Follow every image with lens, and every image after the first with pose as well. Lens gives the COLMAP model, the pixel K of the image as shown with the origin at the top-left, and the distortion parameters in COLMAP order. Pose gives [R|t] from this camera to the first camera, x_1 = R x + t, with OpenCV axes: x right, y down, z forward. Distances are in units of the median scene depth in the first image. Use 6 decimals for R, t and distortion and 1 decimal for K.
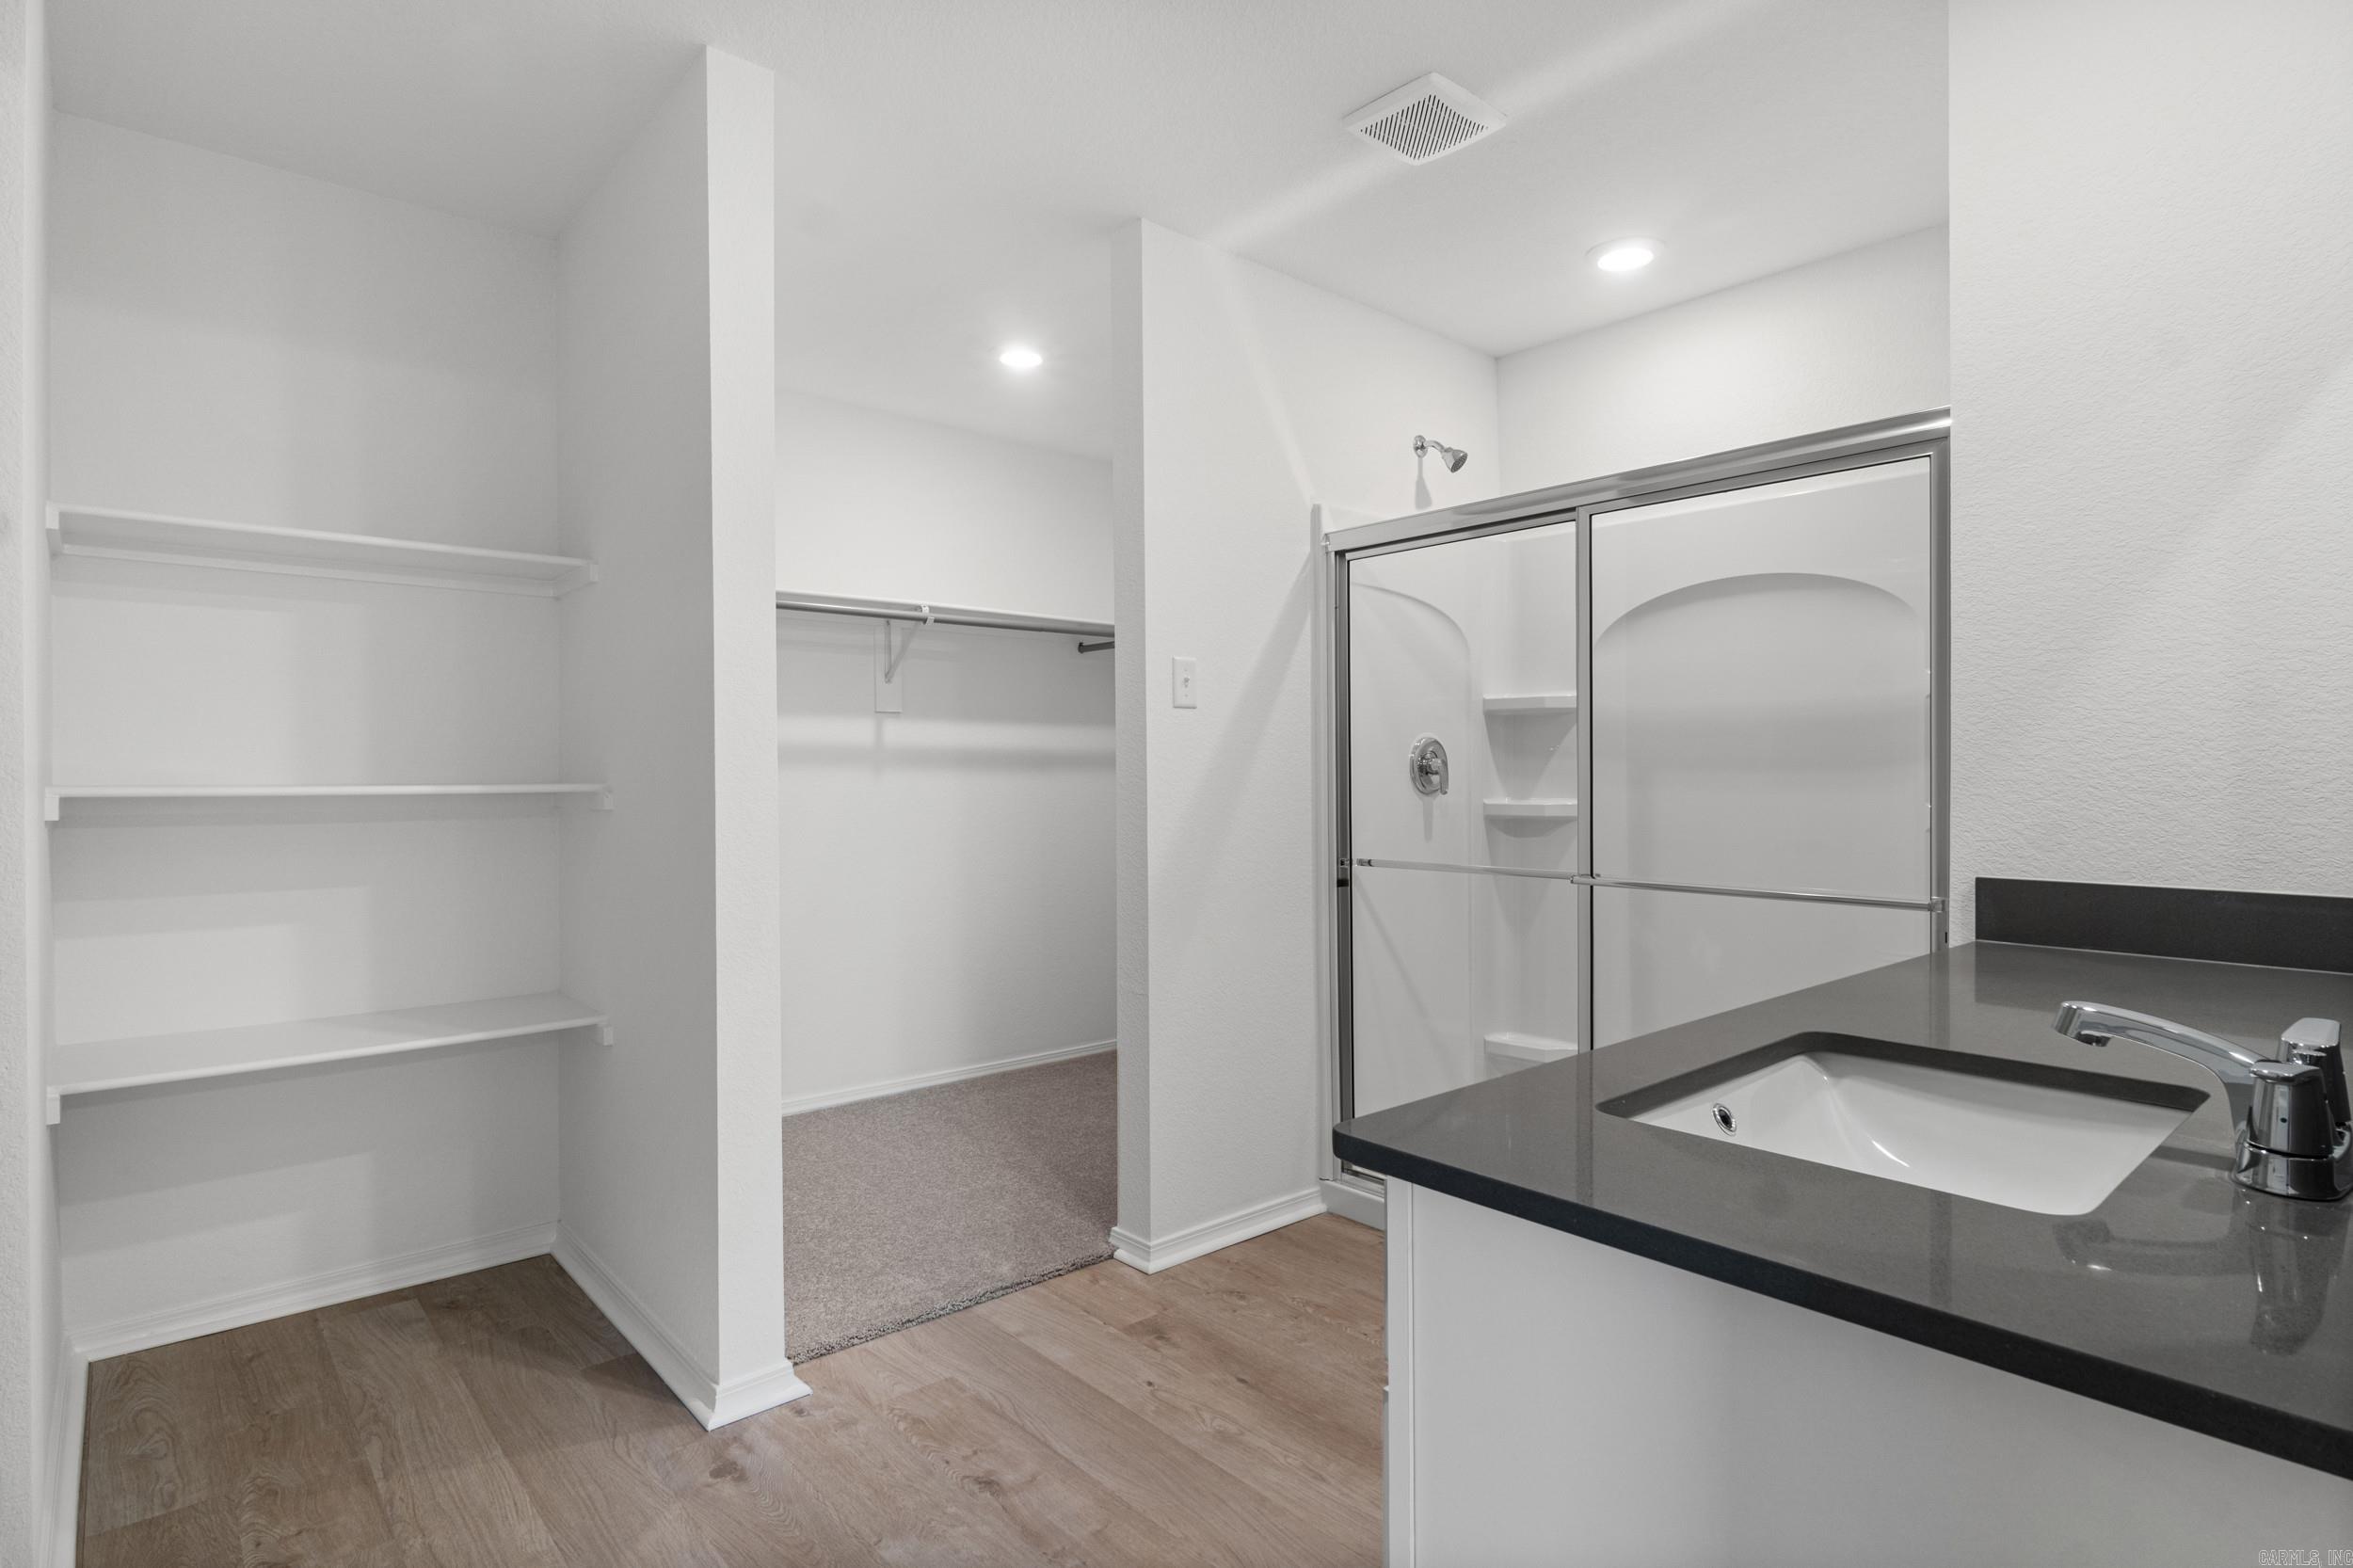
lens RADIAL K [[1210.0, 0, 1172.7], [0, 1210.0, 798.6], [0, 0, 1]] dist [-0.012774, 0.007491]
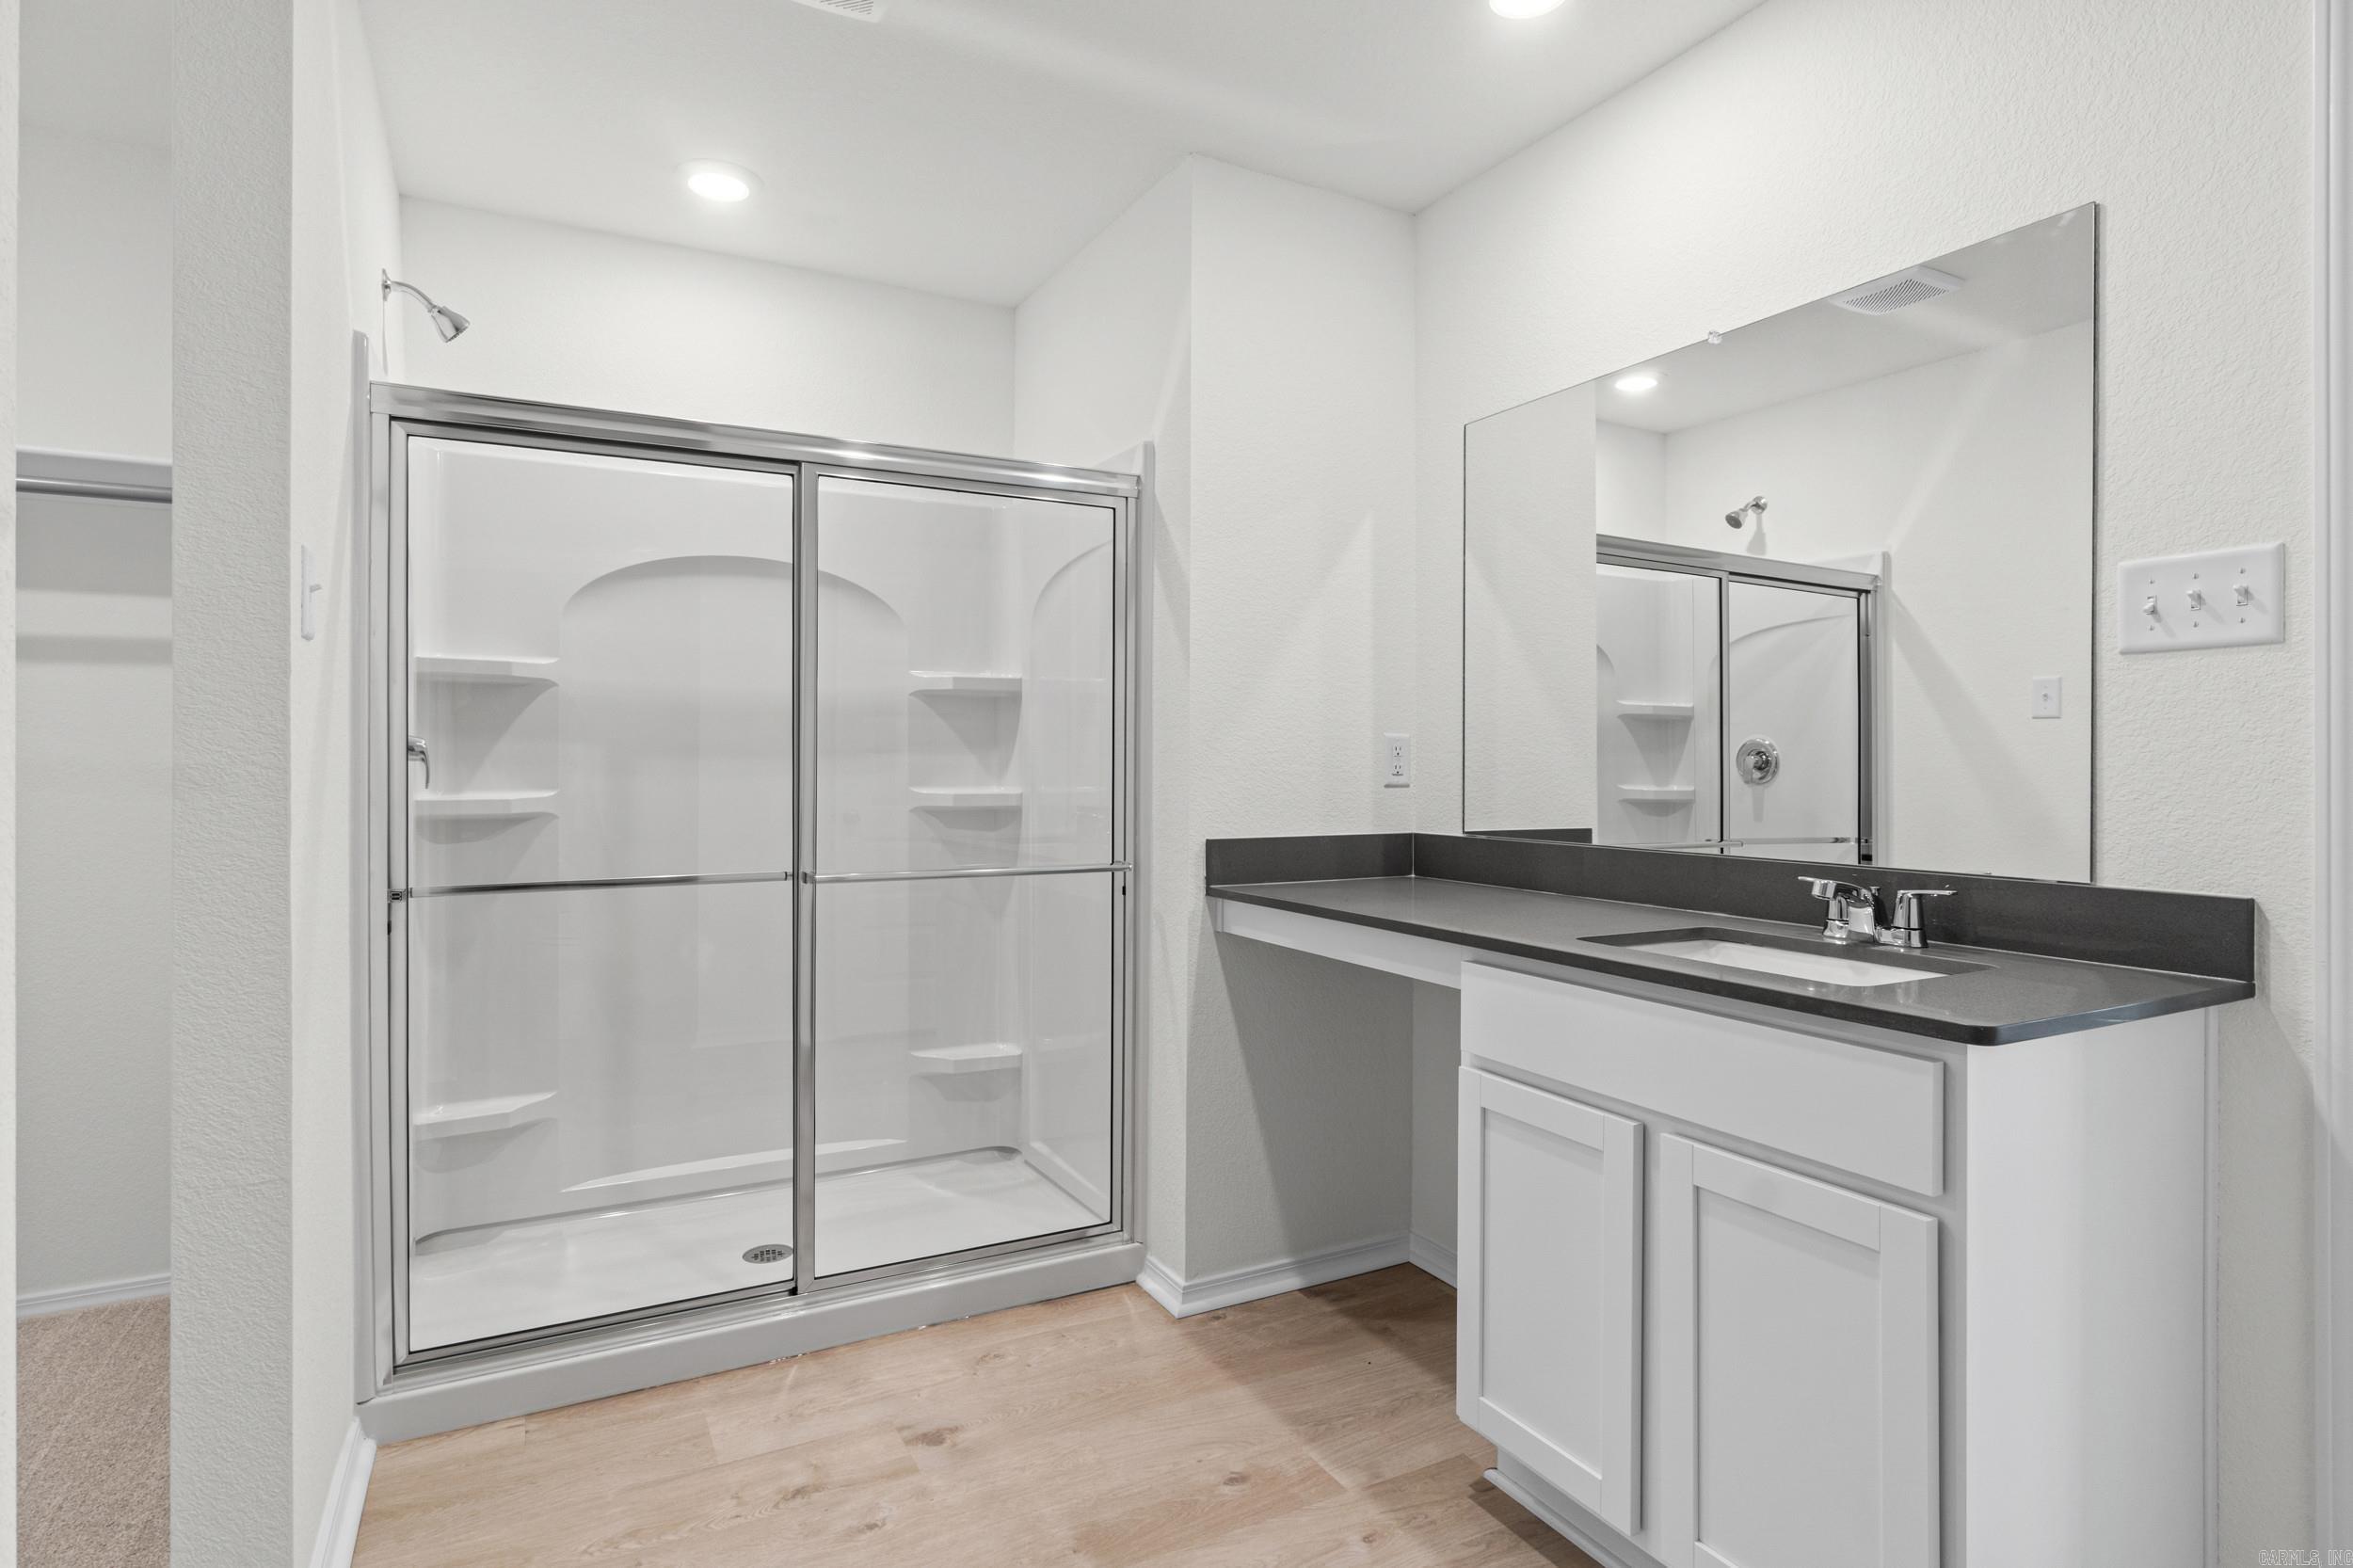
lens RADIAL K [[1210.0, 0, 1174.8], [0, 1210.0, 766.4], [0, 0, 1]] dist [-0.012774, 0.007491]
pose [[0.234936, 0.000333, 0.972011, -0.430382], [0.013978, 0.999895, -0.003721, -0.009094], [-0.971910, 0.014461, 0.234907, 0.484375]]
